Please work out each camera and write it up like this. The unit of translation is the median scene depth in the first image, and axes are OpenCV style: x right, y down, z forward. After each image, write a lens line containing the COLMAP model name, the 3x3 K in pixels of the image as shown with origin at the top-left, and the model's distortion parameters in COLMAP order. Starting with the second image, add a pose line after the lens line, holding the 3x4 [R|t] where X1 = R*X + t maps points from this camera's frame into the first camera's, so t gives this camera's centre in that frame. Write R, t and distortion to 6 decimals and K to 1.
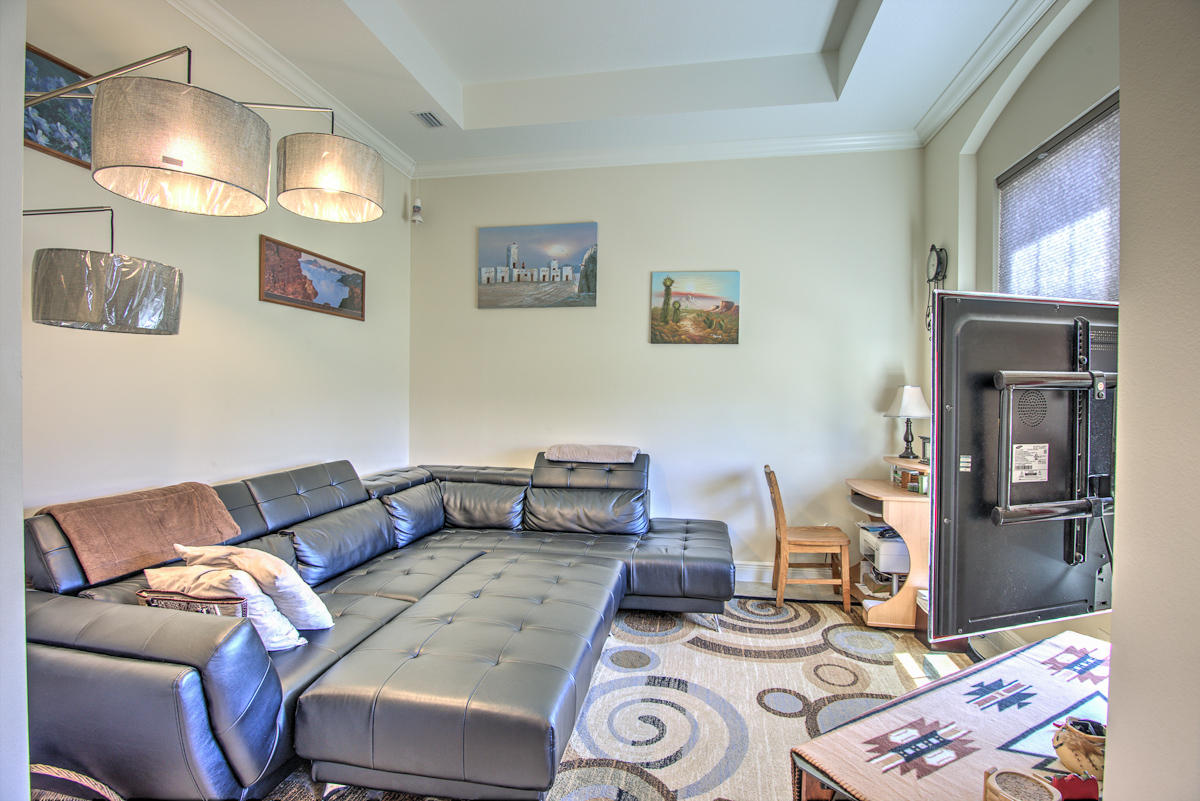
lens RADIAL K [[582.6, 0, 598.6], [0, 582.6, 397.8], [0, 0, 1]] dist [-0.017293, -0.002889]
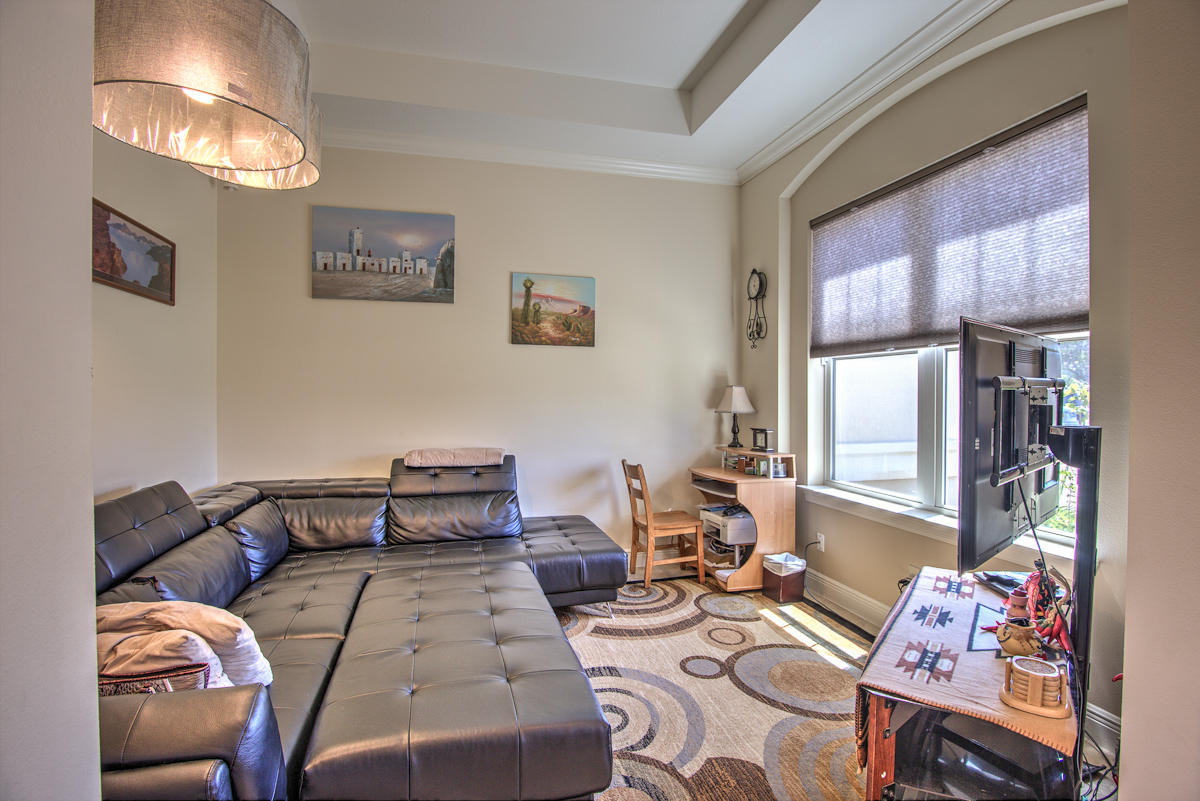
lens RADIAL K [[582.6, 0, 597.9], [0, 582.6, 397.4], [0, 0, 1]] dist [-0.017293, -0.002889]
pose [[0.906841, -0.009583, 0.421363, -0.235668], [0.009938, 0.999950, 0.001353, -0.001899], [-0.421355, 0.002961, 0.906891, 0.041671]]
